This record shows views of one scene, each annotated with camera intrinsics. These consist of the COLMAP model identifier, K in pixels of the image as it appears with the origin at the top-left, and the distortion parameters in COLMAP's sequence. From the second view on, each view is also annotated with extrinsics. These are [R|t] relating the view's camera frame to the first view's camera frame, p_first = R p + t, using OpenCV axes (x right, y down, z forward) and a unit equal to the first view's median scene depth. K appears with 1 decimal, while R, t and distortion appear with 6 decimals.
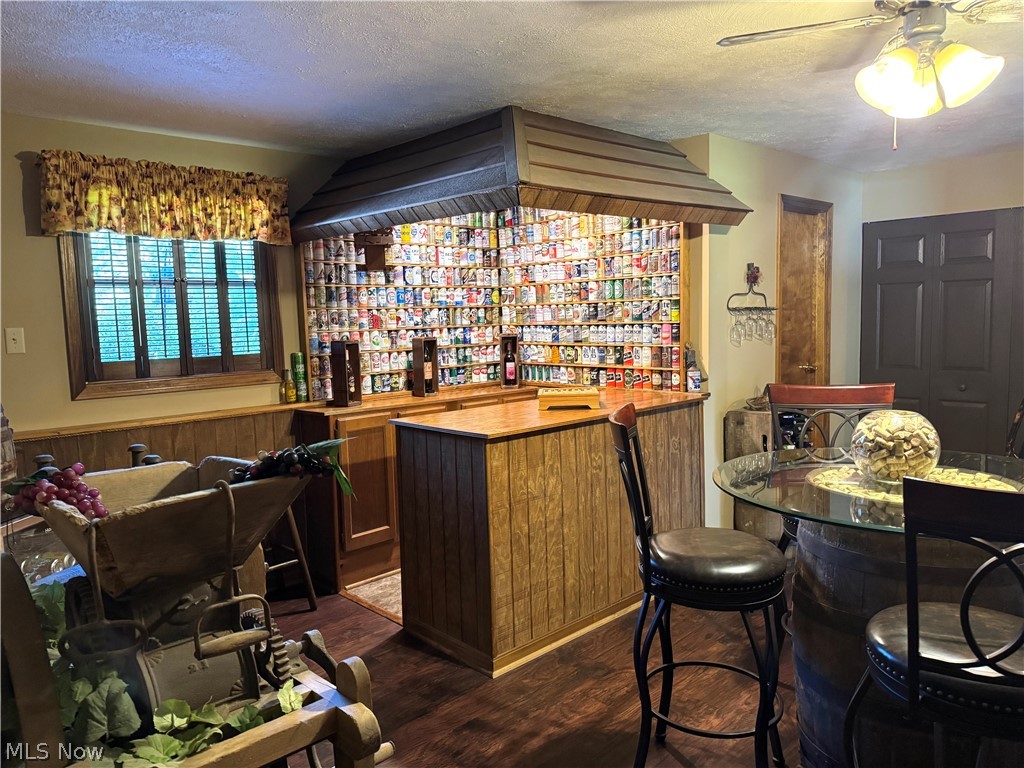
lens RADIAL K [[714.7, 0, 518.8], [0, 714.7, 386.4], [0, 0, 1]] dist [0.066084, -0.081768]
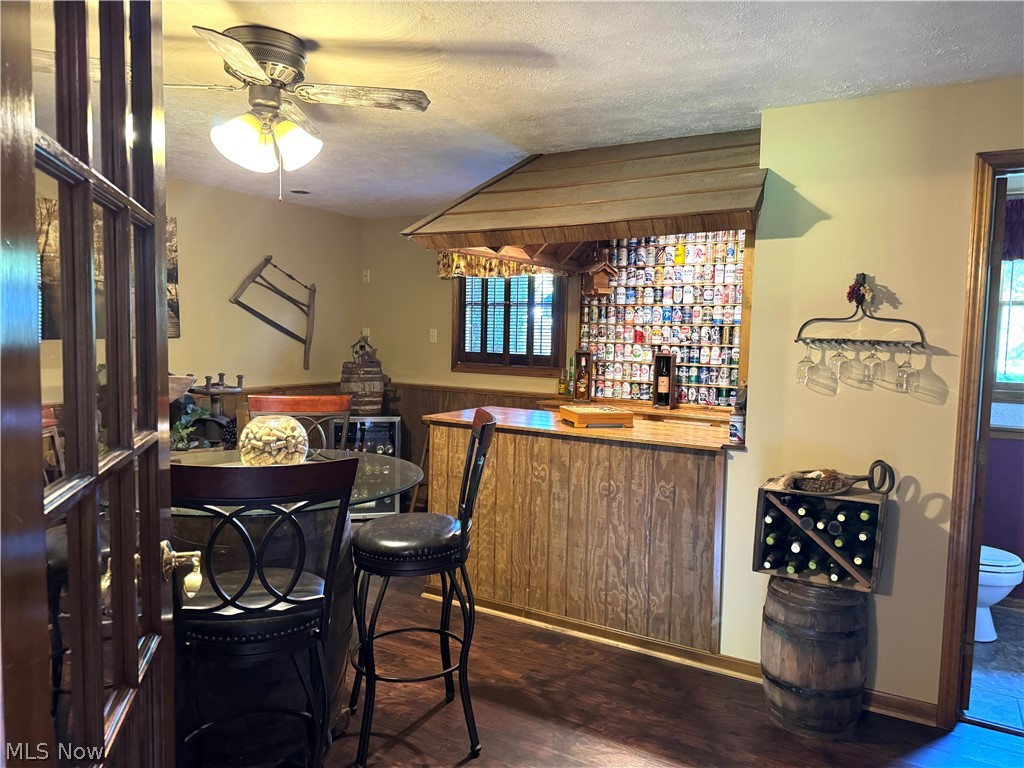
lens RADIAL K [[714.7, 0, 492.5], [0, 714.7, 386.8], [0, 0, 1]] dist [0.066084, -0.081768]
pose [[0.269424, 0.110703, -0.956638, 0.881669], [-0.124776, 0.989010, 0.079308, -0.077257], [0.954904, 0.097998, 0.280276, 0.499306]]
